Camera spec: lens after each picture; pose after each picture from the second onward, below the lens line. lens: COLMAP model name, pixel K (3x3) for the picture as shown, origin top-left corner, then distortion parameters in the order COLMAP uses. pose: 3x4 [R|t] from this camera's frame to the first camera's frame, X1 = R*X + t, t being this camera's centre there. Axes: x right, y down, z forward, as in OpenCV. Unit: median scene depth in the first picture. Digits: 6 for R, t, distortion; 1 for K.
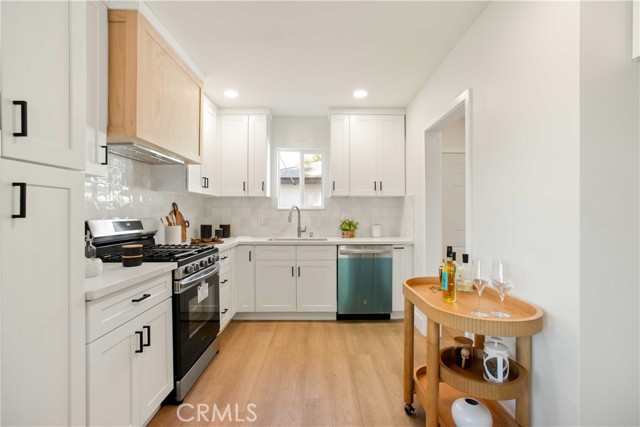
lens RADIAL K [[303.6, 0, 320.0], [0, 303.6, 213.5], [0, 0, 1]] dist [-0.004083, 0.001043]
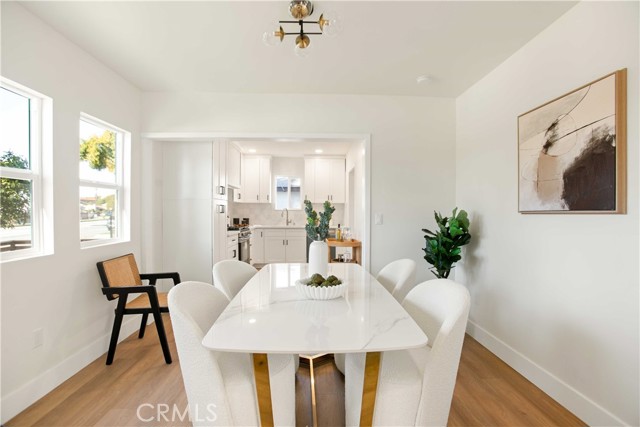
lens RADIAL K [[303.6, 0, 320.0], [0, 303.6, 213.5], [0, 0, 1]] dist [-0.004083, 0.001043]
pose [[0.999348, 0.003181, 0.035960, 0.061792], [-0.003310, 0.999988, 0.003512, 0.000193], [-0.035949, -0.003629, 0.999347, -0.830795]]
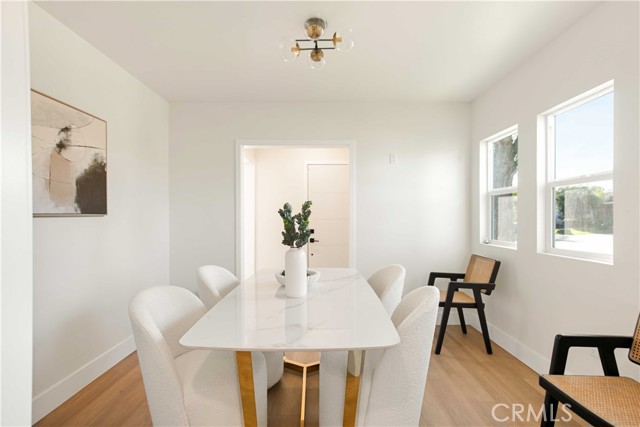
lens RADIAL K [[378.7, 0, 320.2], [0, 378.7, 222.7], [0, 0, 1]] dist [-0.035580, 0.000340]
pose [[-0.999963, 0.004443, 0.007334, -0.021382], [0.004561, 0.999860, 0.016107, 0.009357], [-0.007261, 0.016139, -0.999843, 2.969253]]
